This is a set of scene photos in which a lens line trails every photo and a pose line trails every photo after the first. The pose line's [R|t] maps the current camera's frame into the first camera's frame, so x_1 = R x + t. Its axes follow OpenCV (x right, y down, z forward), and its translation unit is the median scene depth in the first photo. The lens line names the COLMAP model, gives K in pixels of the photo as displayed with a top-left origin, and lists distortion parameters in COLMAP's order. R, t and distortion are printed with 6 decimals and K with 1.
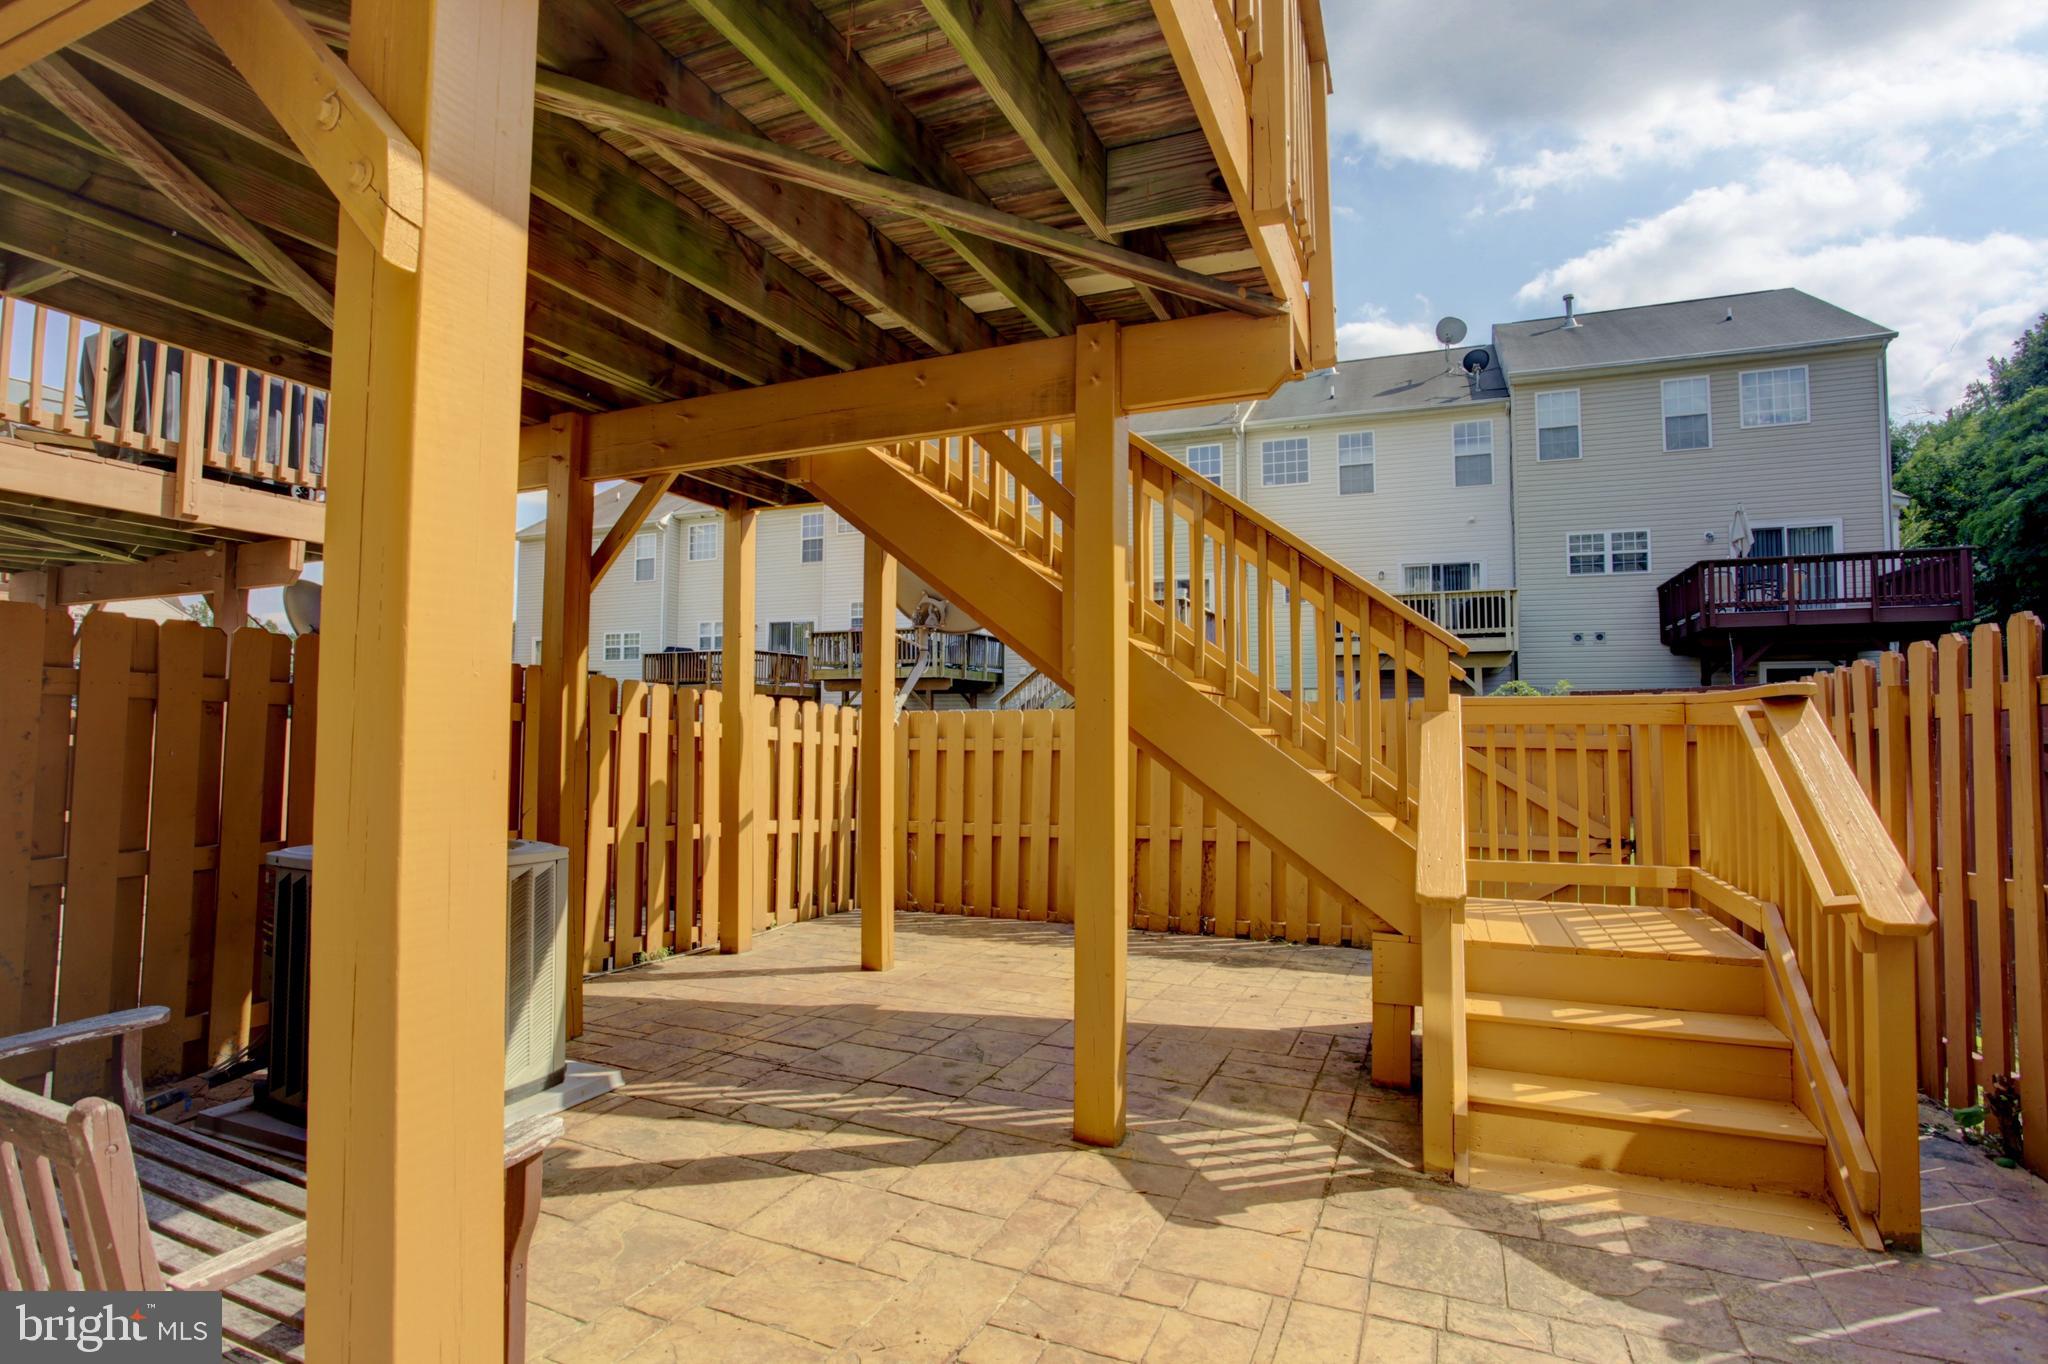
lens RADIAL K [[999.0, 0, 1024.0], [0, 999.0, 682.0], [0, 0, 1]] dist [-0.075549, 0.035719]
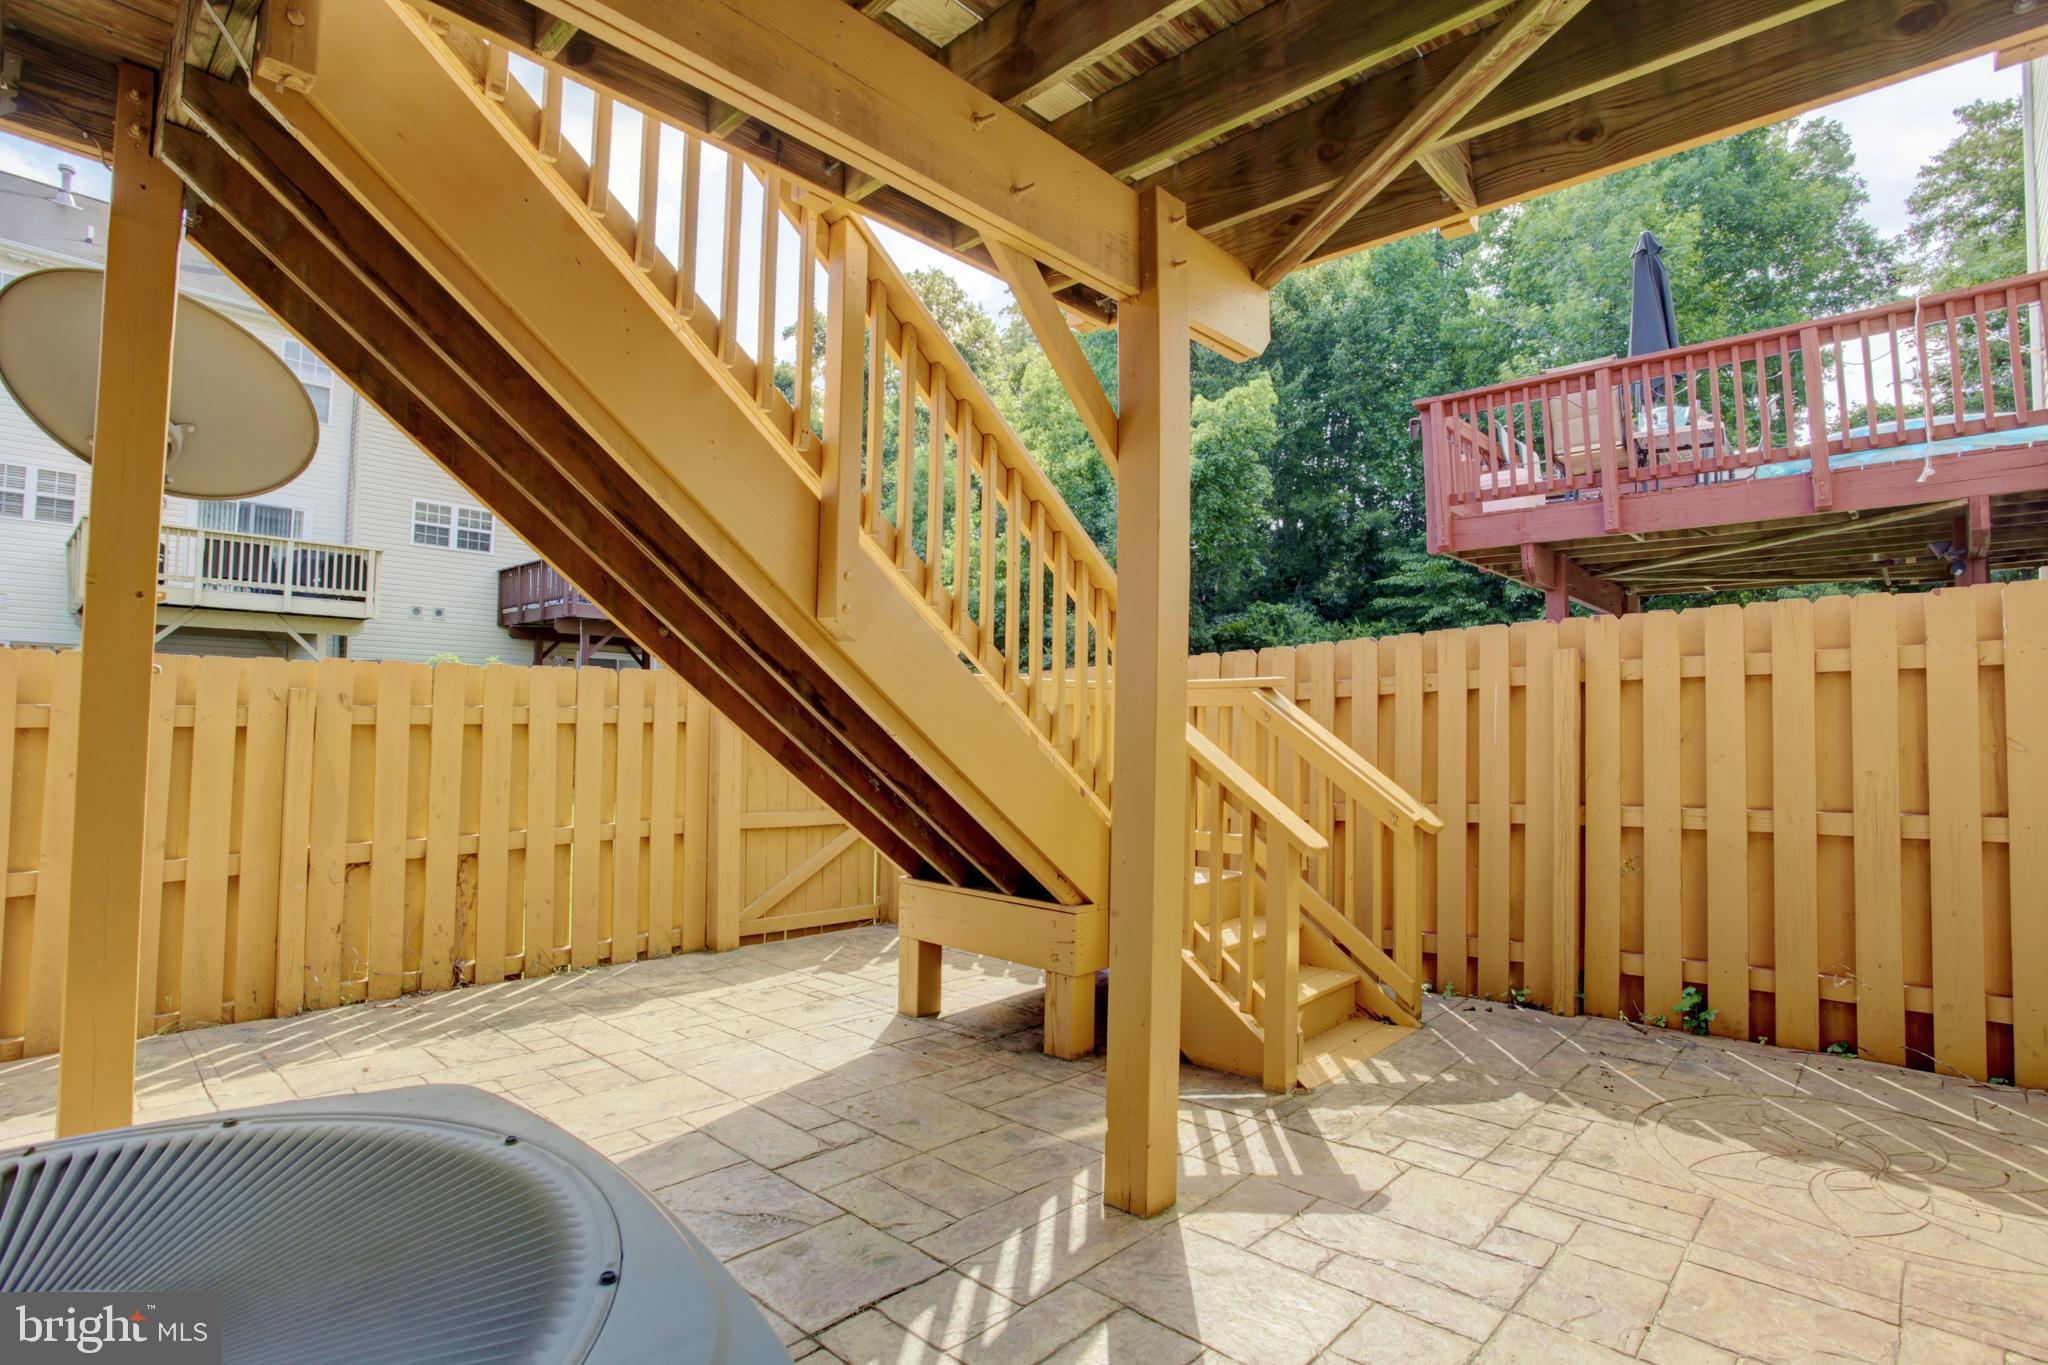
lens RADIAL K [[999.0, 0, 1024.0], [0, 999.0, 682.5], [0, 0, 1]] dist [-0.075549, 0.035719]
pose [[0.337264, 0.042501, 0.940450, -0.628671], [-0.059764, 0.997932, -0.023666, 0.055907], [-0.939511, -0.048224, 0.339107, 0.730473]]
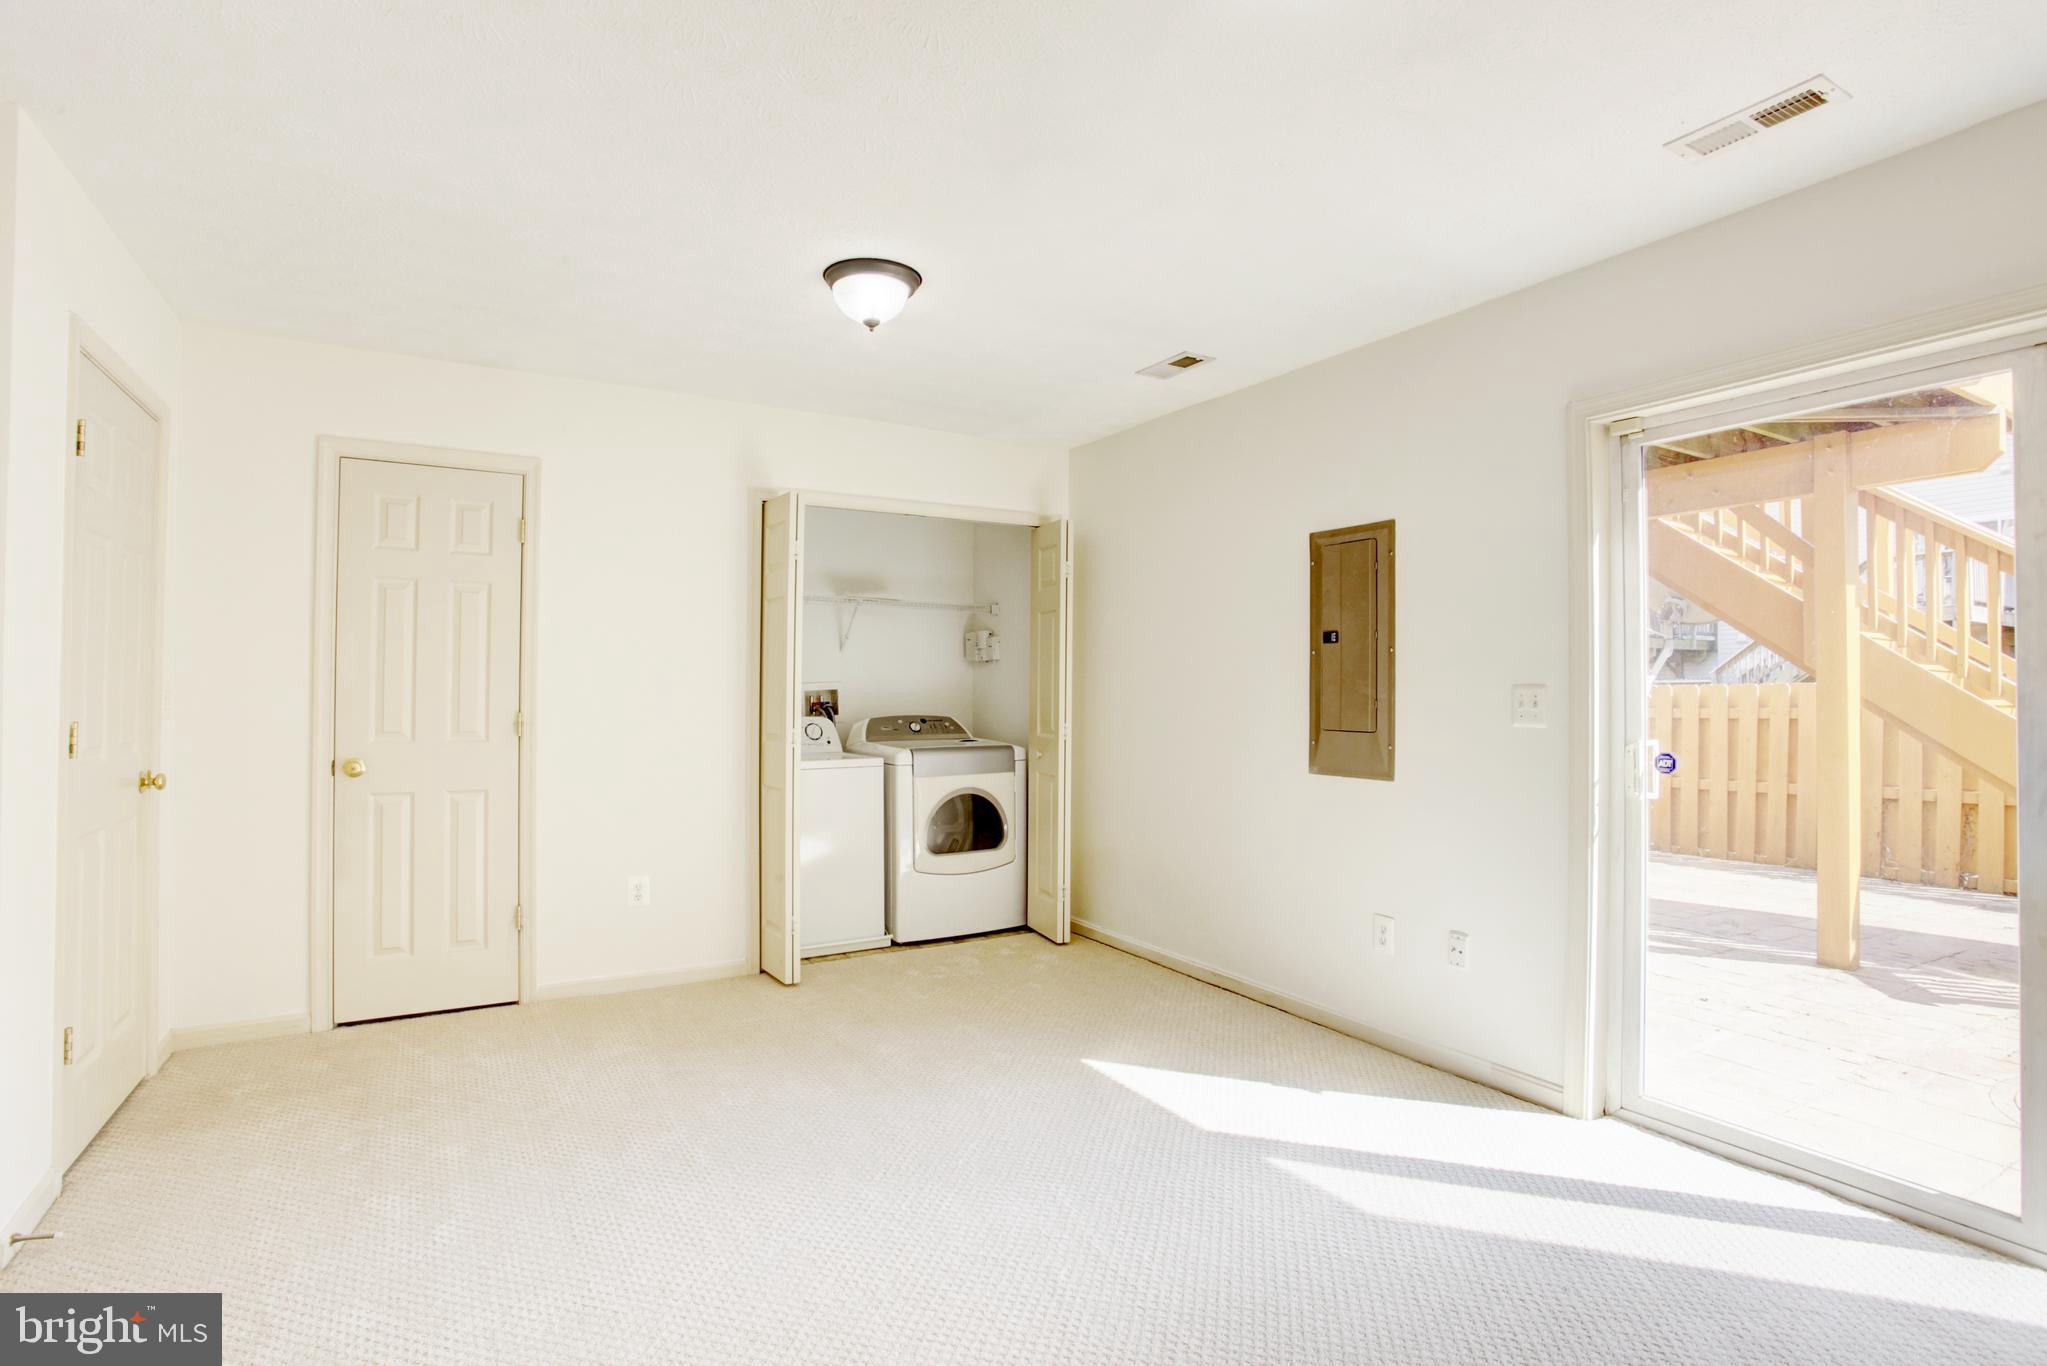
lens RADIAL K [[998.5, 0, 1023.5], [0, 998.5, 683.0], [0, 0, 1]] dist [-0.075549, 0.035719]
pose [[0.804932, -0.007865, -0.593315, -0.042132], [0.025221, 0.999462, 0.020968, -0.035530], [0.592831, -0.031842, 0.804697, -0.793203]]
